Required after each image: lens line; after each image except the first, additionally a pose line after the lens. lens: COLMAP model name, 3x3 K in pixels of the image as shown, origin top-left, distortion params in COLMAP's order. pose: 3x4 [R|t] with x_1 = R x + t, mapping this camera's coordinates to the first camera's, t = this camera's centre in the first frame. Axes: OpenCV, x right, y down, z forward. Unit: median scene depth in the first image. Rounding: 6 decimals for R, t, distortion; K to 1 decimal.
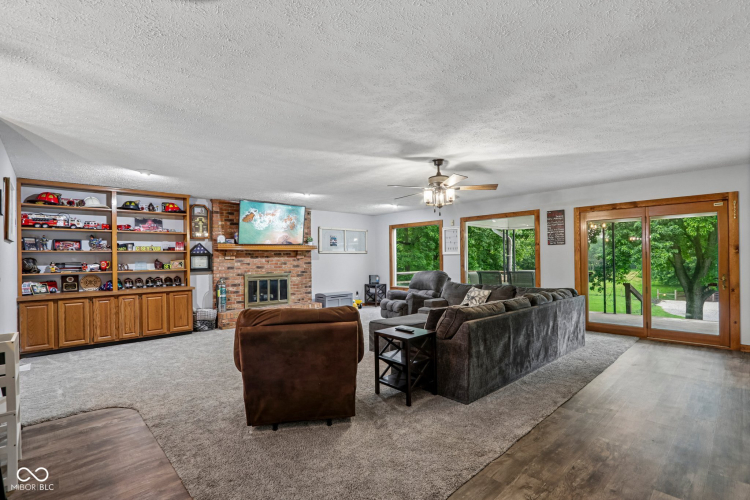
lens RADIAL K [[354.2, 0, 373.3], [0, 354.2, 256.7], [0, 0, 1]] dist [-0.017046, 0.000964]
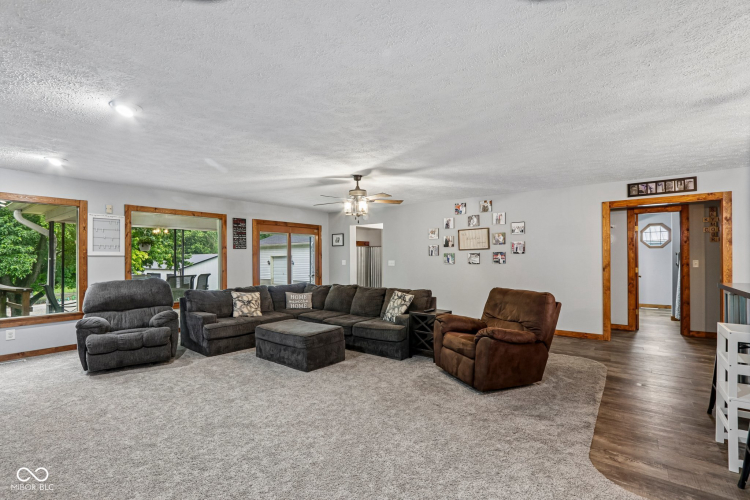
lens RADIAL K [[354.2, 0, 371.9], [0, 354.2, 251.2], [0, 0, 1]] dist [-0.017046, 0.000964]
pose [[-0.169321, 0.032974, 0.985009, -0.611992], [0.002329, 0.999451, -0.033057, 0.010475], [-0.985558, -0.003303, -0.169305, 0.720333]]
